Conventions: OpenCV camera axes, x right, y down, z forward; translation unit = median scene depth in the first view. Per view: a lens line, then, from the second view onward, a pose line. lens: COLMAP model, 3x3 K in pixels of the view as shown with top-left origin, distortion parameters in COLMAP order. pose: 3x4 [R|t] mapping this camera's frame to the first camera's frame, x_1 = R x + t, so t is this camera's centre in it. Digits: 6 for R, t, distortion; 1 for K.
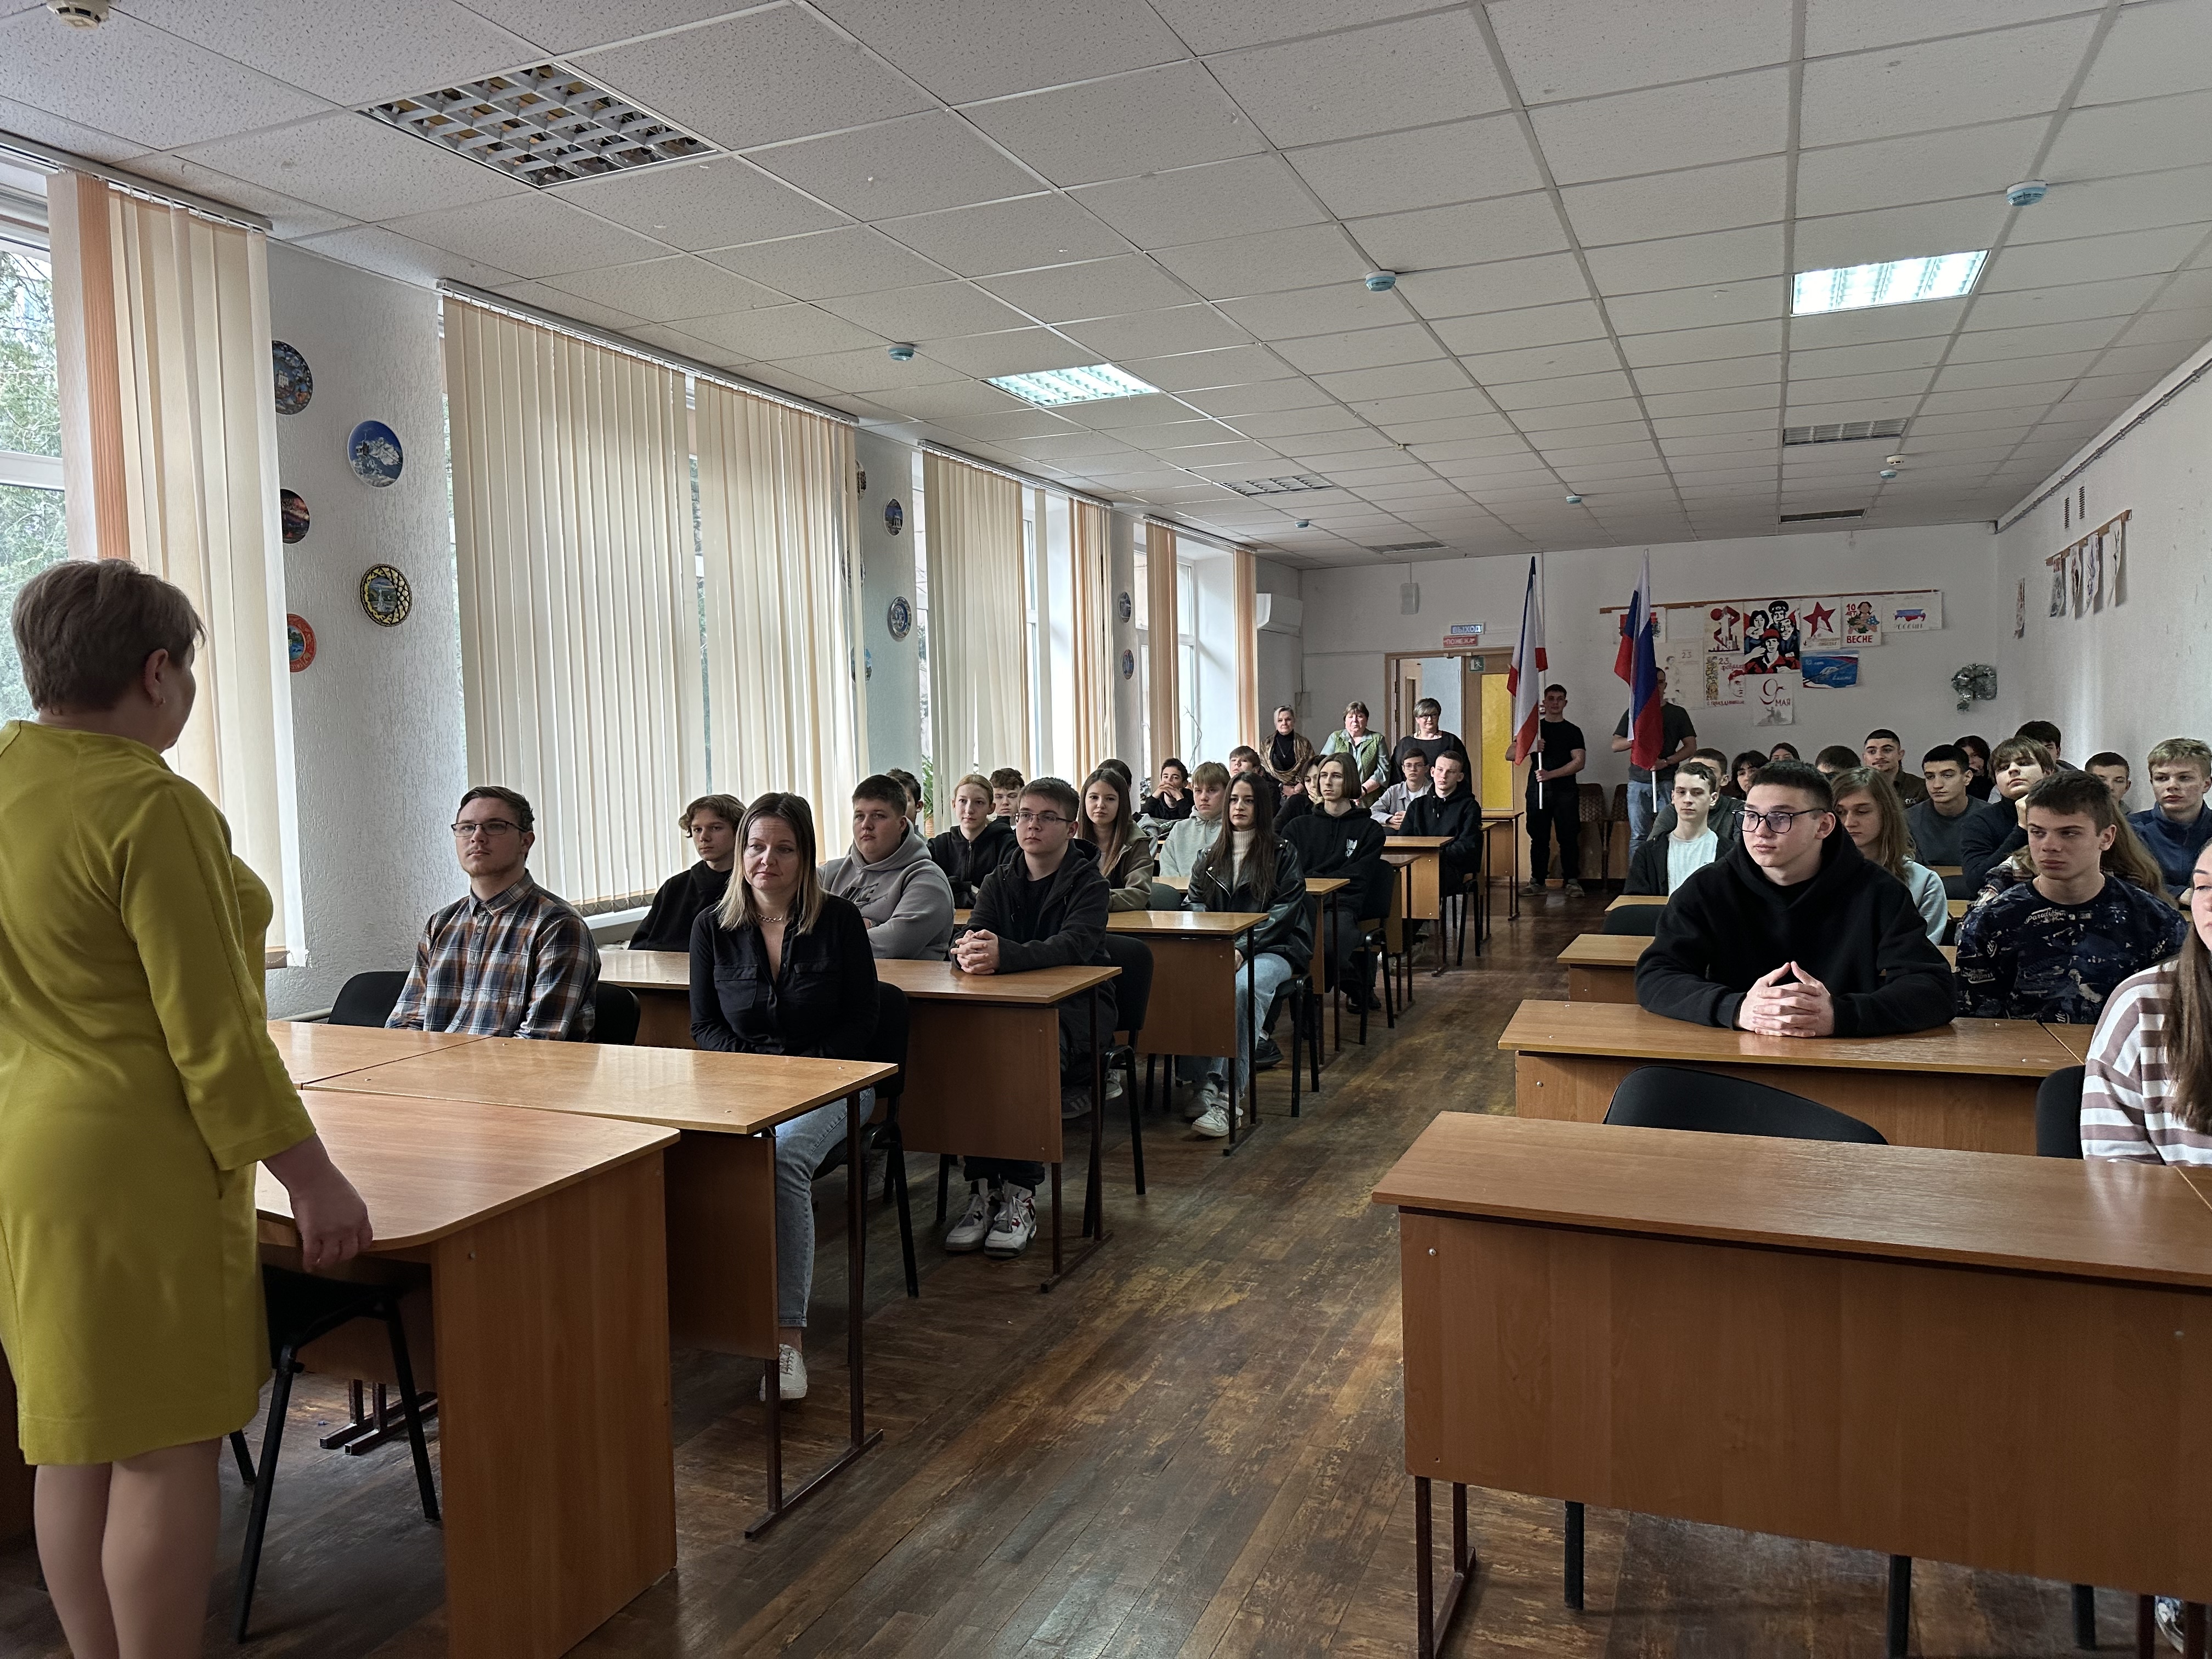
lens RADIAL K [[1553.1, 0, 1106.0], [0, 1553.1, 829.5], [0, 0, 1]] dist [0.046842, -0.081211]
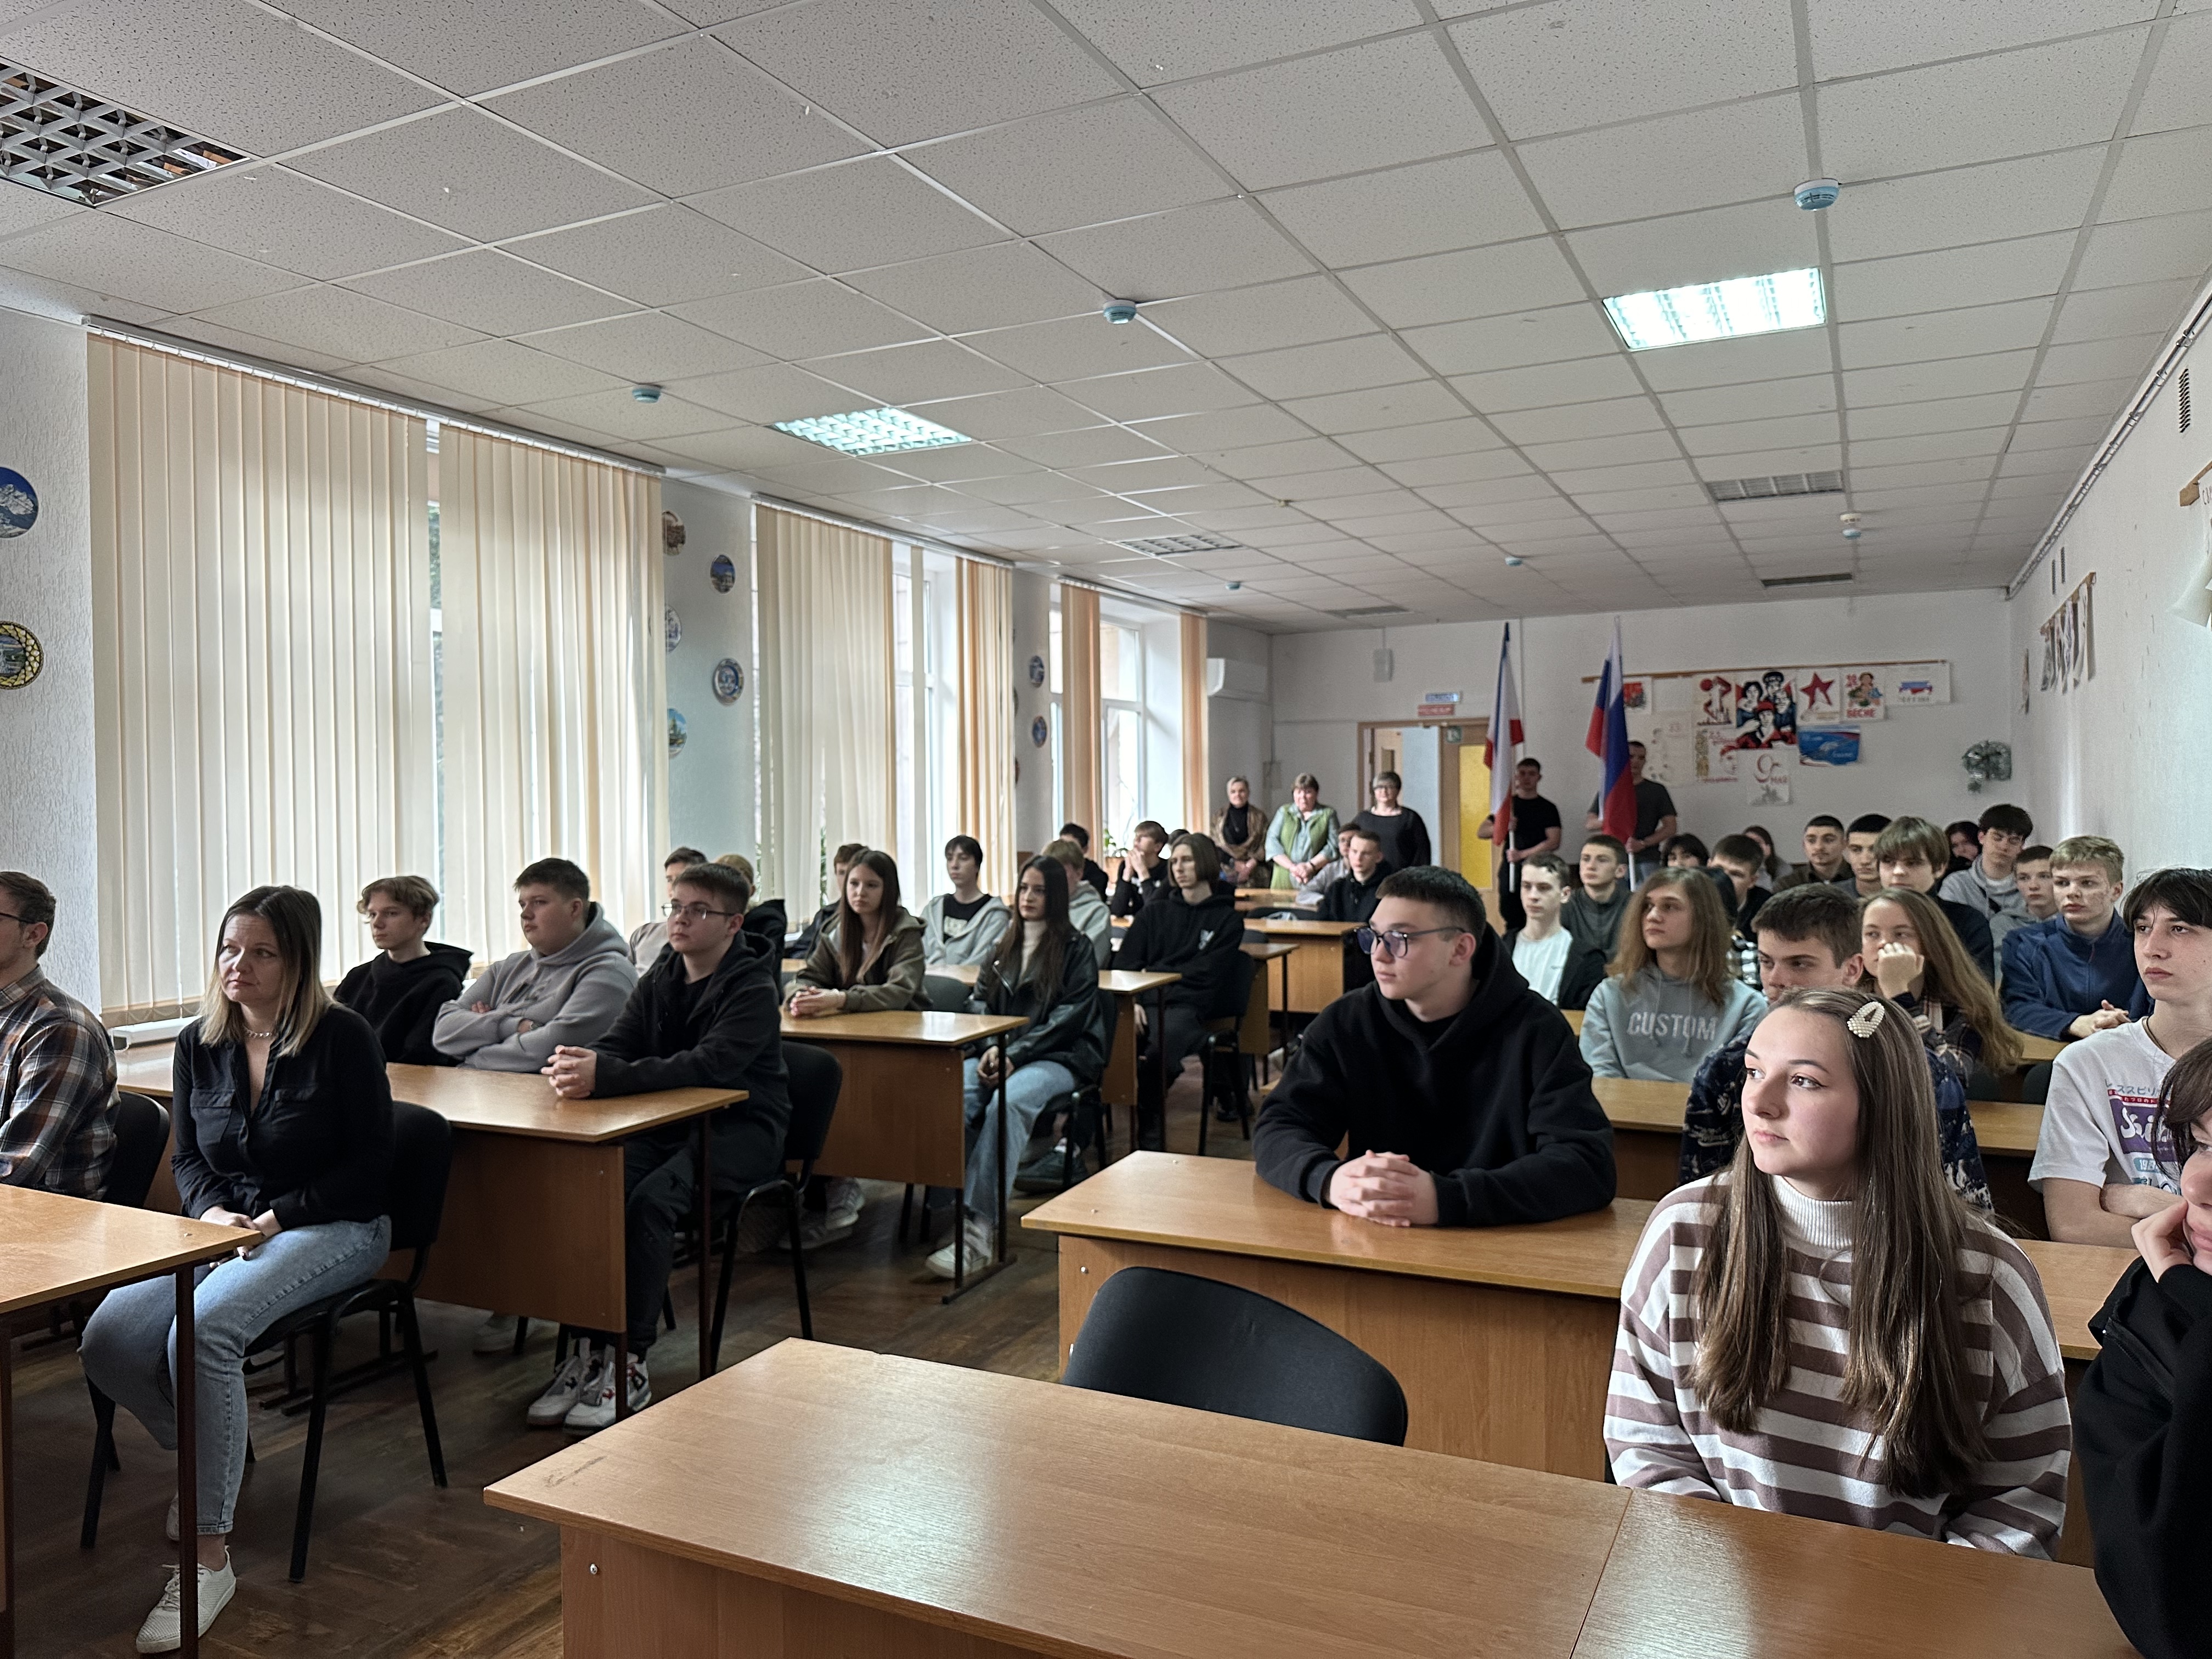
lens RADIAL K [[1562.9, 0, 1107.0], [0, 1562.9, 798.2], [0, 0, 1]] dist [0.063899, -0.133324]
pose [[0.998098, 0.012995, -0.060256, 0.150289], [-0.016618, 0.998059, -0.060017, -0.013621], [0.059359, 0.060905, 0.996377, 0.083307]]
